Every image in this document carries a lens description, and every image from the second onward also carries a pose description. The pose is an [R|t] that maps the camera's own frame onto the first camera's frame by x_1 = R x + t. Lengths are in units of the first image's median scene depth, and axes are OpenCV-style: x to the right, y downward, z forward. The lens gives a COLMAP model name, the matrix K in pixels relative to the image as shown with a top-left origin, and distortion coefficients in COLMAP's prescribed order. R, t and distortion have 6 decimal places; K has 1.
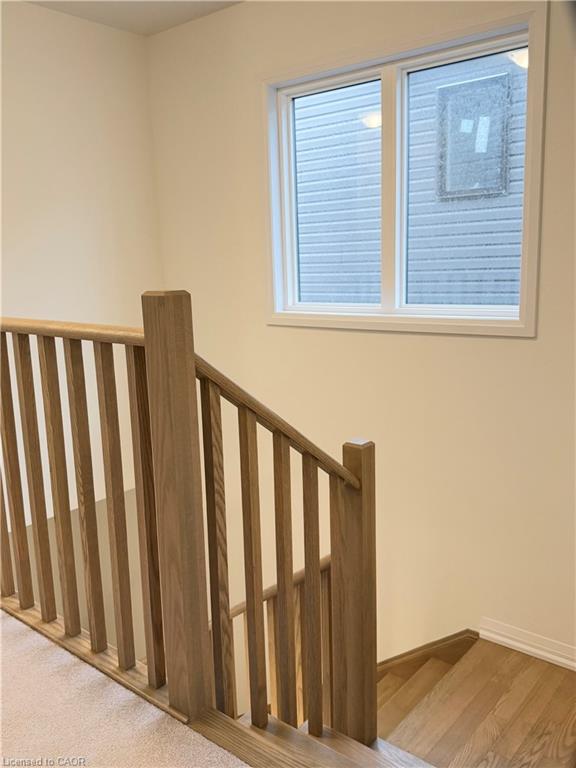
lens RADIAL K [[647.5, 0, 289.1], [0, 647.5, 383.7], [0, 0, 1]] dist [0.019249, -0.038129]
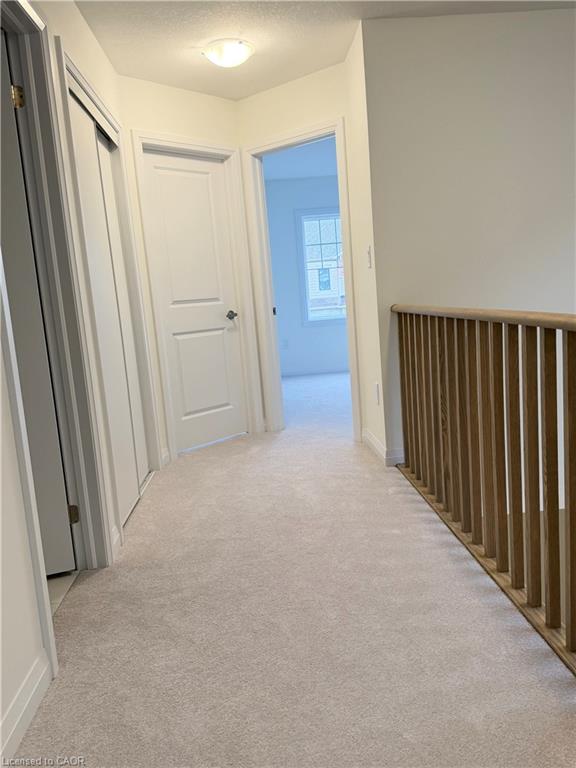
lens RADIAL K [[647.5, 0, 288.9], [0, 647.5, 383.9], [0, 0, 1]] dist [0.019249, -0.038129]
pose [[0.677977, 0.077769, -0.730958, 0.161650], [-0.077311, 0.996417, 0.034305, 0.018346], [0.731006, 0.033254, 0.681560, -0.040197]]
